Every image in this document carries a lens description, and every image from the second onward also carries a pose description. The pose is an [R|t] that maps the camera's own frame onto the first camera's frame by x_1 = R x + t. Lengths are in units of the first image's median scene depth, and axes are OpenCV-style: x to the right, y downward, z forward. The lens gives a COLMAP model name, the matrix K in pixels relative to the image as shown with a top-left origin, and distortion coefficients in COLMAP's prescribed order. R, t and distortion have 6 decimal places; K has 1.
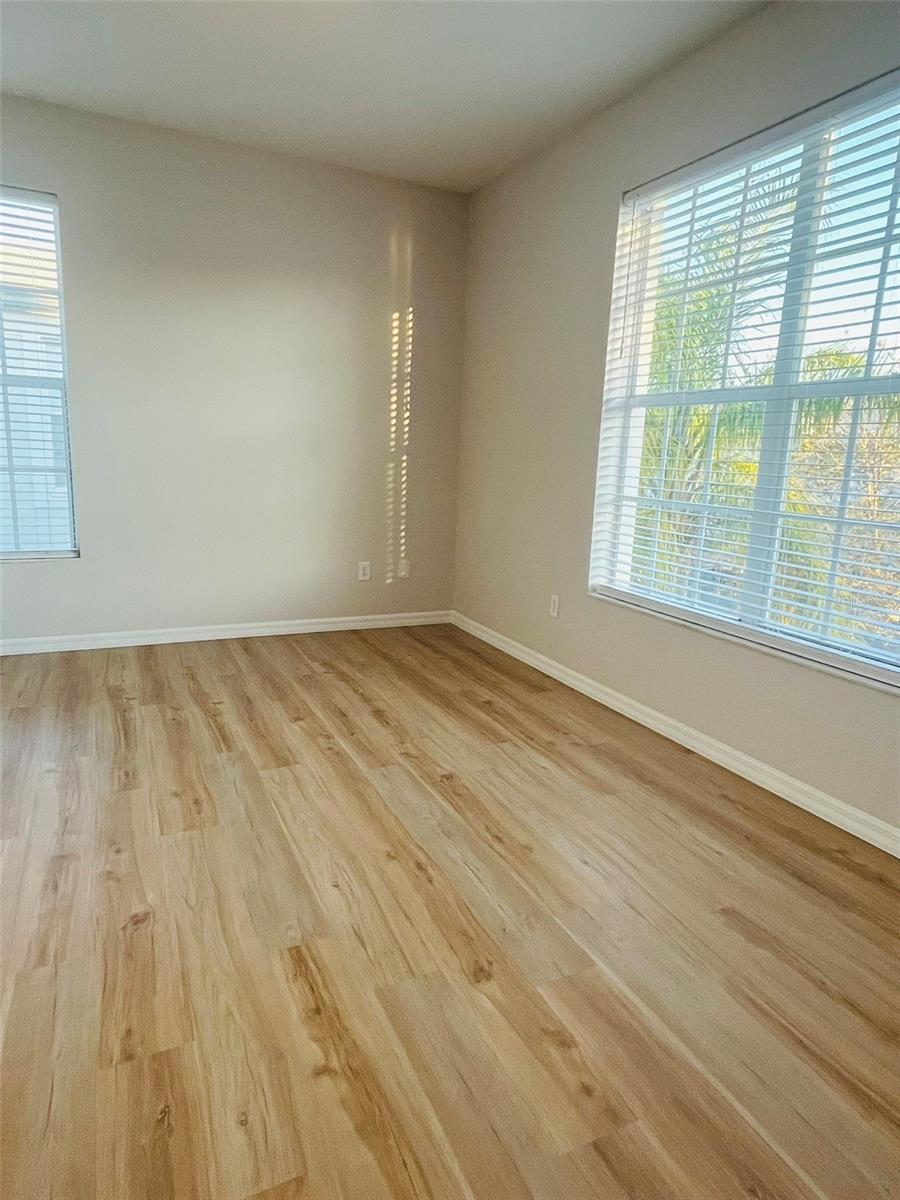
lens RADIAL K [[710.5, 0, 450.4], [0, 710.5, 606.7], [0, 0, 1]] dist [-0.000328, -0.005350]
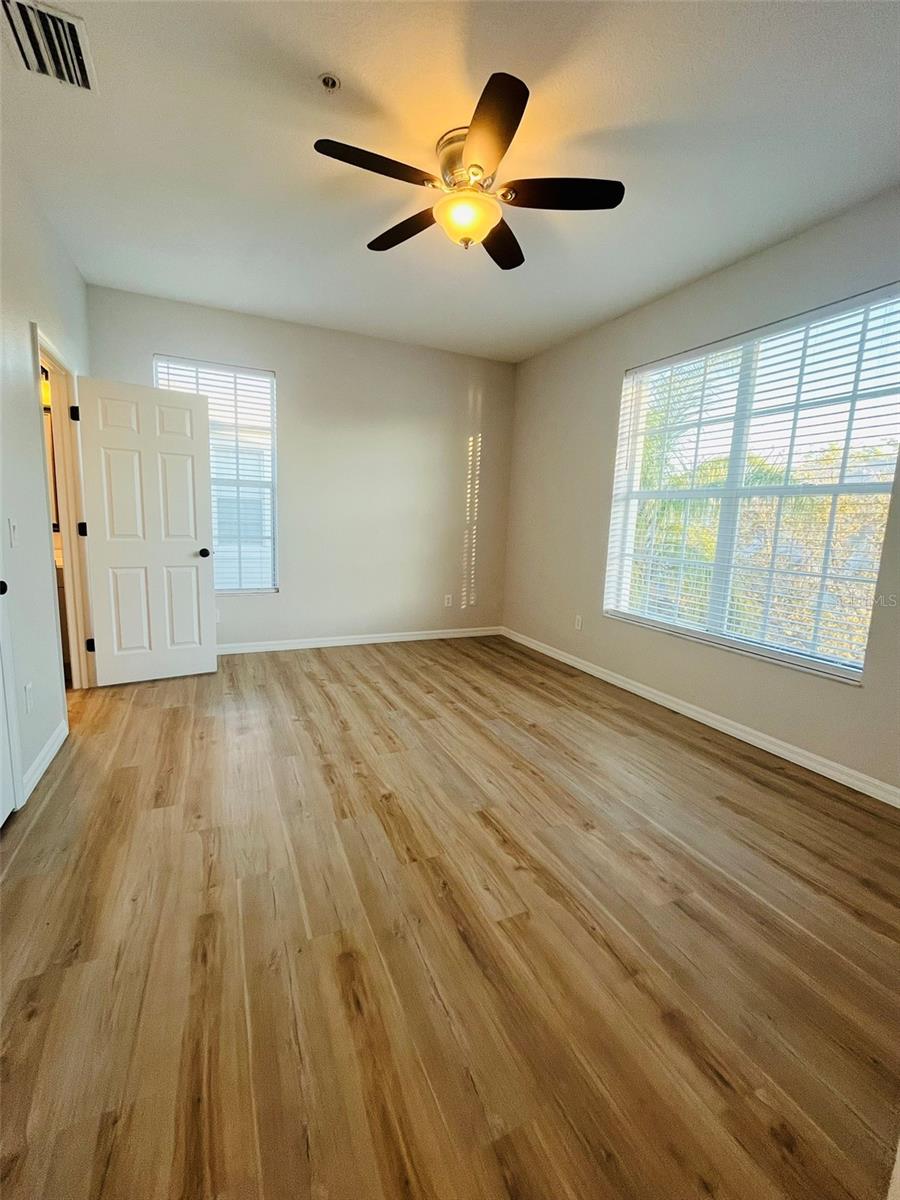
lens RADIAL K [[511.5, 0, 446.9], [0, 511.5, 599.7], [0, 0, 1]] dist [-0.003387, -0.000527]
pose [[0.999800, -0.000644, -0.019995, -0.163317], [-0.000402, 0.998634, -0.052252, 0.009867], [0.020001, 0.052249, 0.998434, -0.181288]]
